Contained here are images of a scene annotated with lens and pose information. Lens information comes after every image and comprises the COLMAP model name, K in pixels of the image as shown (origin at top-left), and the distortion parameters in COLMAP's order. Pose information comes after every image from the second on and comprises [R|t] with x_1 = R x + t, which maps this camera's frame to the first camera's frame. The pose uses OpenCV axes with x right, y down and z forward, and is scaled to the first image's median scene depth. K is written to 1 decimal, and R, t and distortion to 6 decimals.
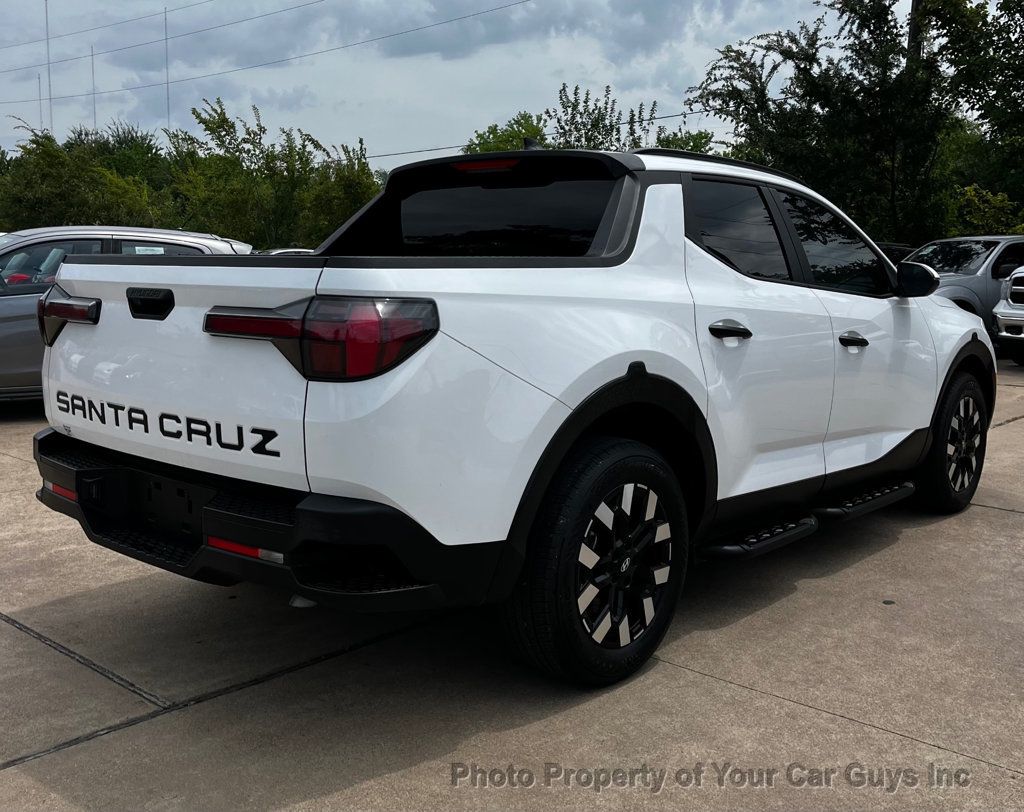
lens RADIAL K [[1023.5, 0, 530.4], [0, 1023.5, 386.1], [0, 0, 1]] dist [0.033942, 0.000000]
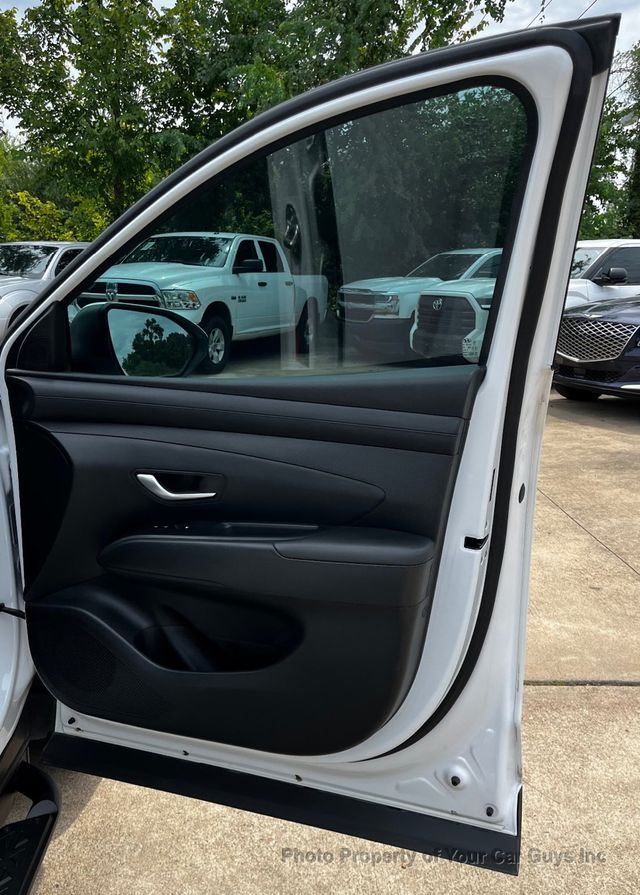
lens RADIAL K [[727.9, 0, 319.8], [0, 727.9, 476.3], [0, 0, 1]] dist [0.068300, -0.081823]
pose [[0.732763, -0.179589, 0.656358, 0.478153], [0.070584, 0.979402, 0.189179, -0.139128], [-0.676813, -0.092295, 0.730346, 1.000148]]
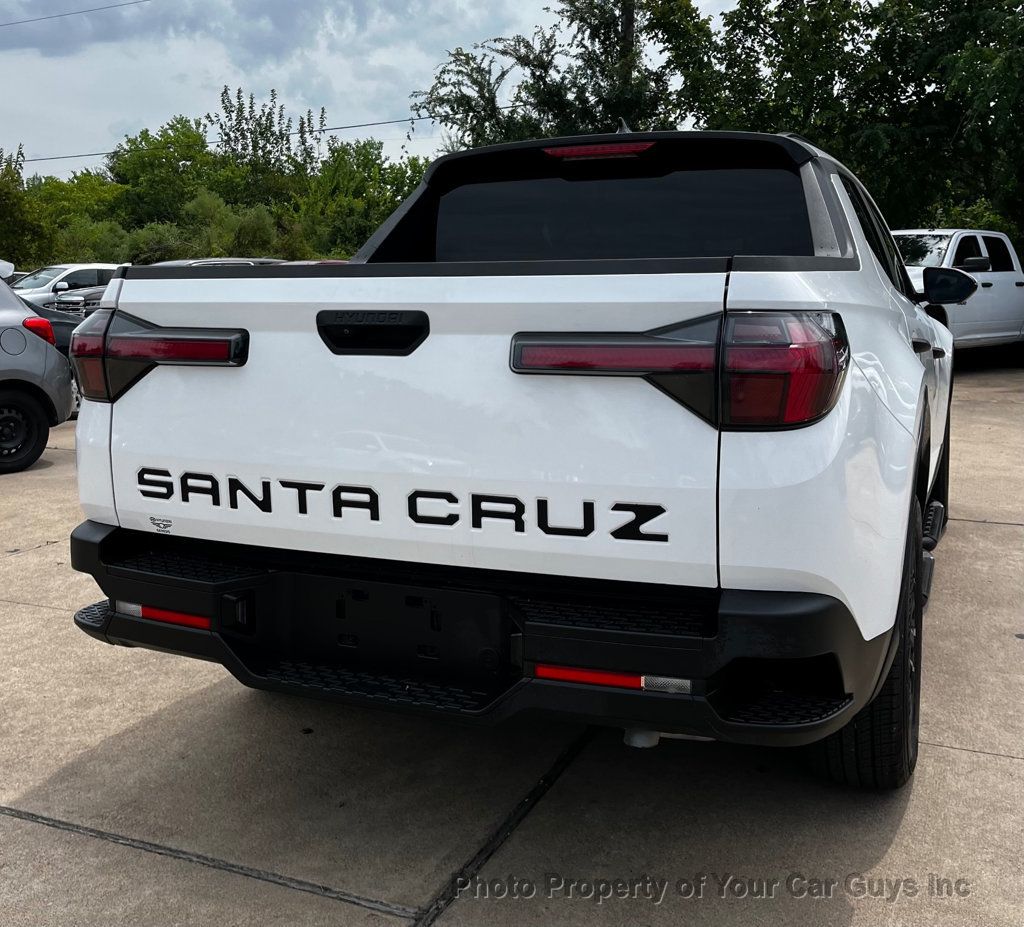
lens RADIAL K [[1083.1, 0, 511.0], [0, 1083.1, 401.4], [0, 0, 1]] dist [0.028279, 0.000000]
pose [[0.953136, -0.050190, 0.298349, -0.398867], [0.053251, 0.998579, -0.002135, -0.022145], [-0.297818, 0.017922, 0.954454, 0.225478]]
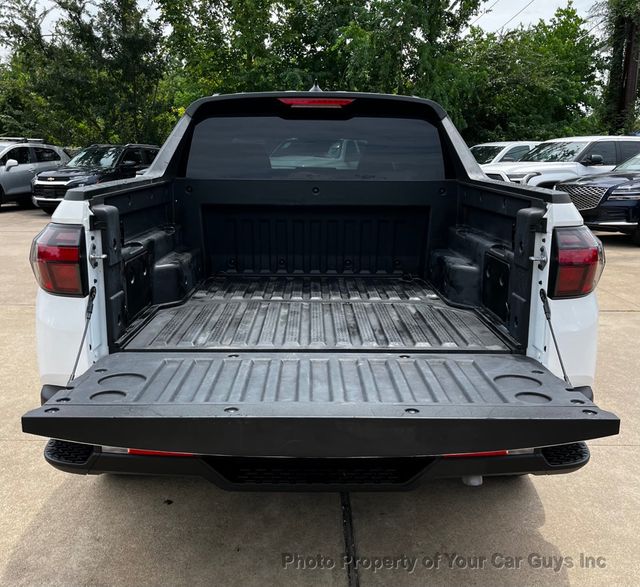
lens RADIAL K [[659.3, 0, 318.0], [0, 659.3, 298.0], [0, 0, 1]] dist [0.026351, 0.000000]
pose [[0.752417, -0.141101, 0.643397, -0.632589], [0.078607, 0.989041, 0.124977, -0.086805], [-0.653980, -0.043460, 0.755262, 0.411133]]
